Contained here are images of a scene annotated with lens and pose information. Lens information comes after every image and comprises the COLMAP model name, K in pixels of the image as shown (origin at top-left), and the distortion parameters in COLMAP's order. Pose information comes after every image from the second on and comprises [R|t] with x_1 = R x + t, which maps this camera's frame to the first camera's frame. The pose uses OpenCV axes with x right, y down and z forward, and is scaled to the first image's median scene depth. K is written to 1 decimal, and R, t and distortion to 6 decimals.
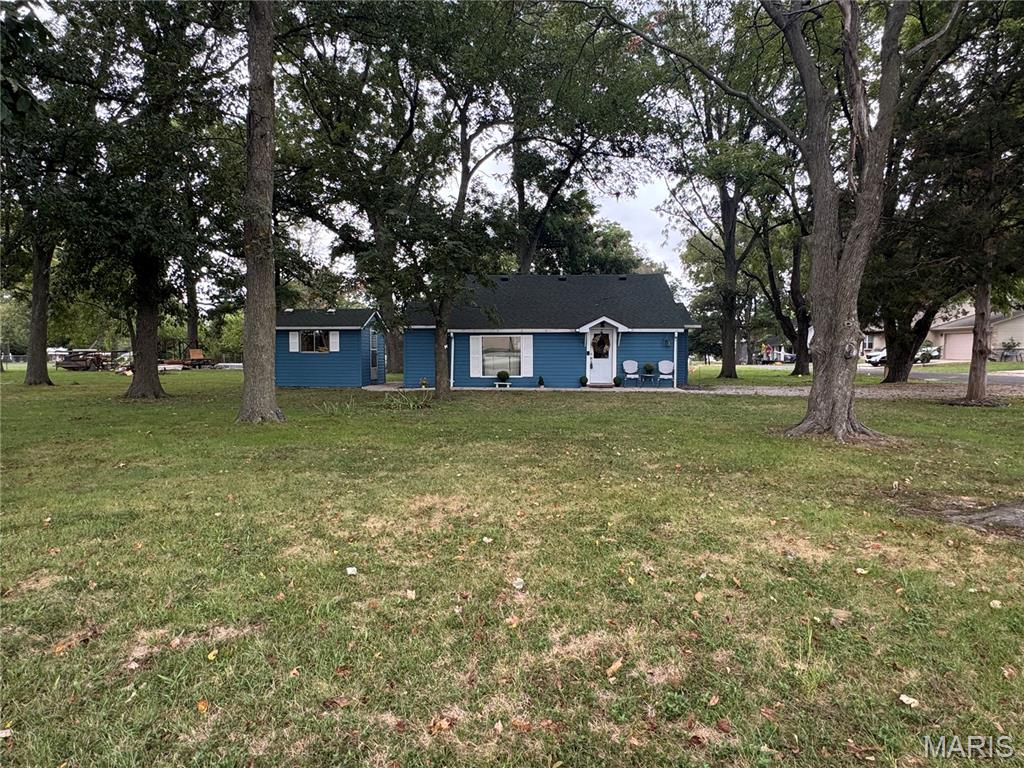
lens RADIAL K [[610.7, 0, 512.0], [0, 610.7, 384.0], [0, 0, 1]] dist [-0.000007, -0.000304]
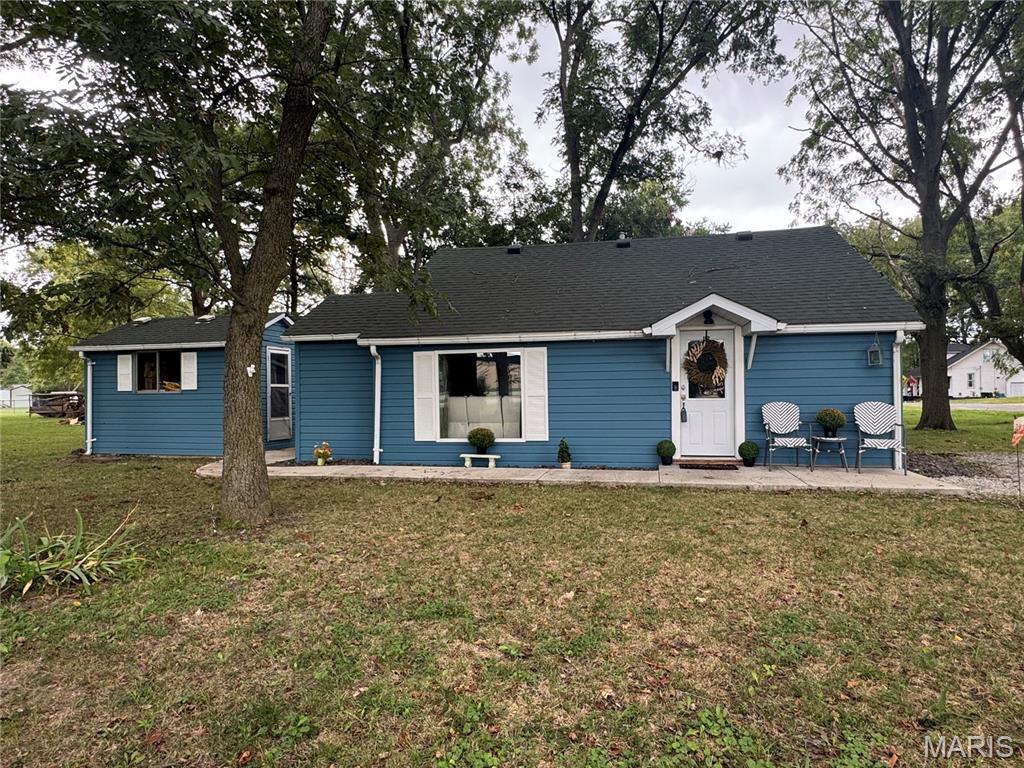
lens RADIAL K [[614.1, 0, 512.0], [0, 614.1, 384.0], [0, 0, 1]] dist [0.003177, 0.000699]
pose [[0.989444, -0.013909, -0.144247, 0.073350], [0.004932, 0.998039, -0.062404, -0.025544], [0.144832, 0.061034, 0.987572, 0.556136]]
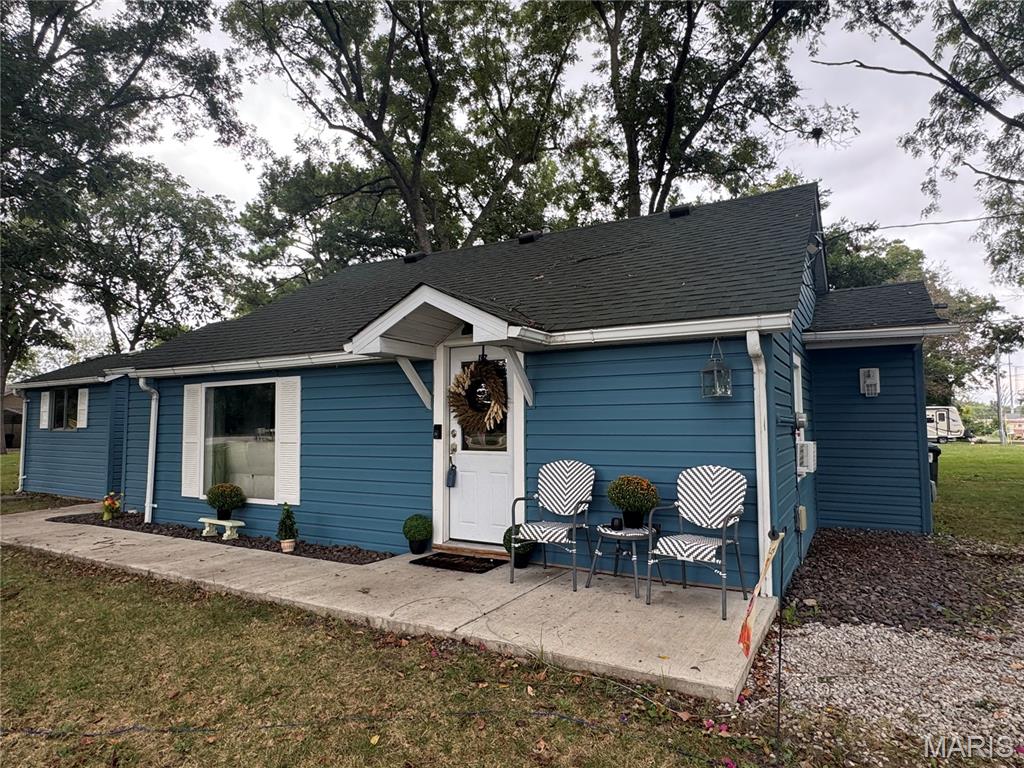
lens RADIAL K [[610.7, 0, 512.0], [0, 610.7, 384.0], [0, 0, 1]] dist [-0.000007, -0.000304]
pose [[0.900460, -0.035191, -0.433512, 0.278794], [-0.015930, 0.993384, -0.113728, -0.040788], [0.434646, 0.109313, 0.893943, 0.760360]]
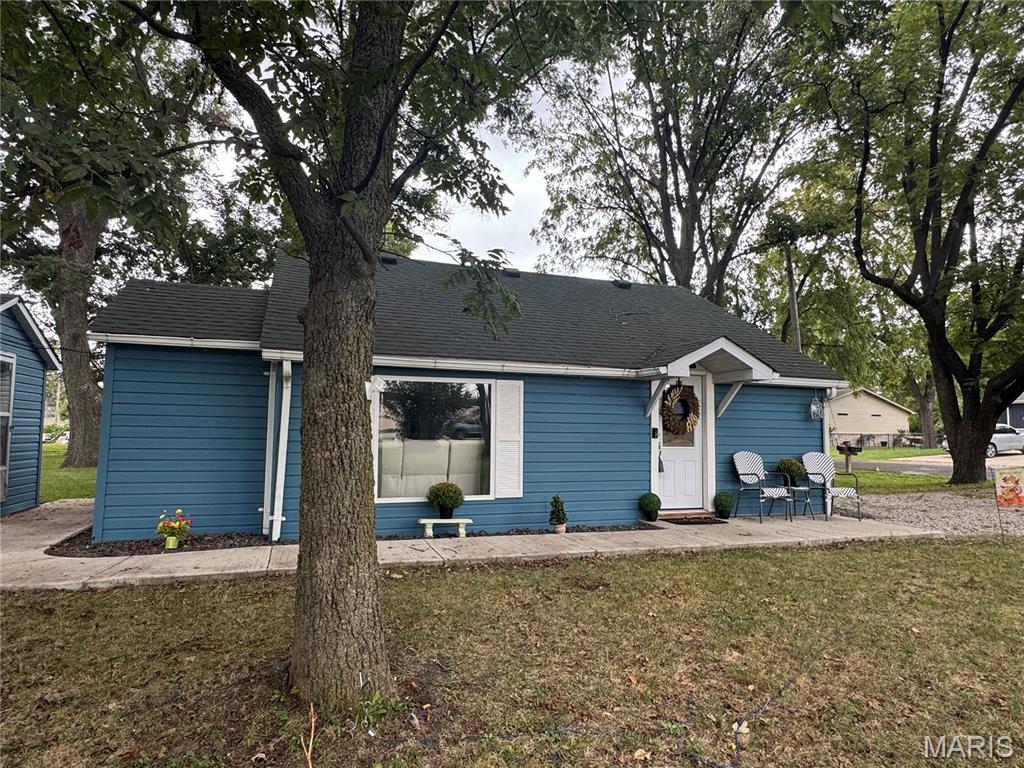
lens RADIAL K [[614.1, 0, 512.0], [0, 614.1, 384.0], [0, 0, 1]] dist [0.003177, 0.000699]
pose [[0.915995, 0.043891, 0.398781, -0.118571], [0.008153, 0.991756, -0.127885, -0.031915], [-0.401106, 0.120393, 0.908085, 0.674031]]
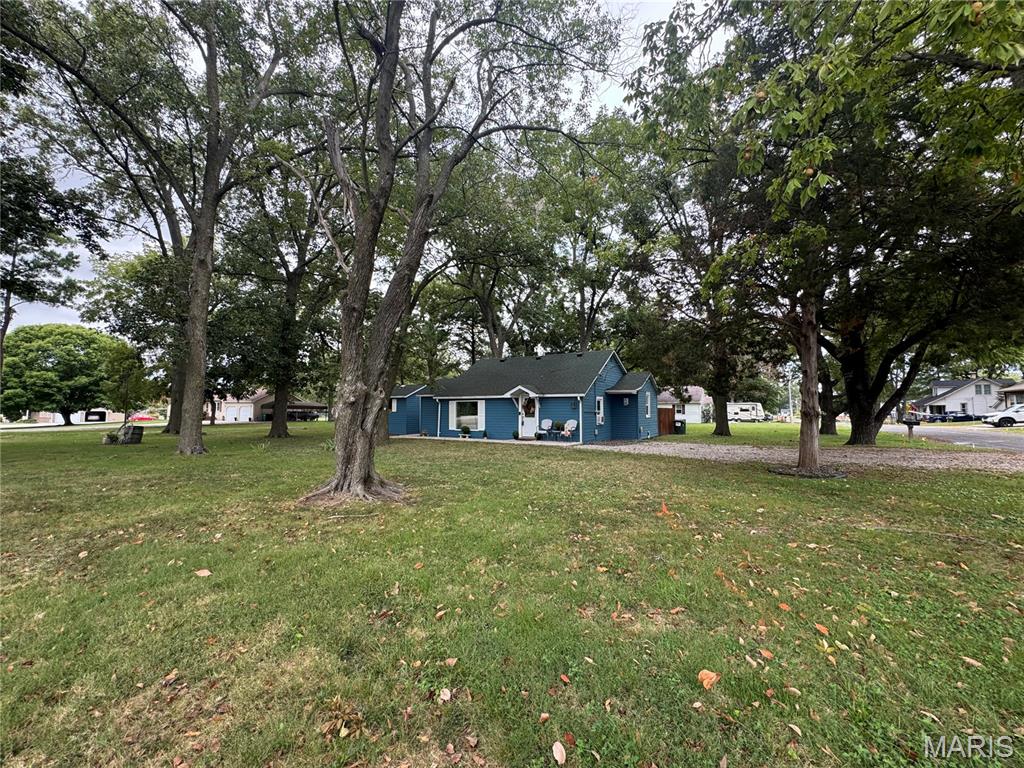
lens RADIAL K [[402.4, 0, 512.0], [0, 402.4, 384.0], [0, 0, 1]] dist [0.000511, 0.000041]
pose [[0.882955, -0.030390, -0.468472, 0.515380], [-0.024919, 0.993462, -0.111412, -0.016944], [0.468795, 0.110046, 0.876425, 0.231120]]
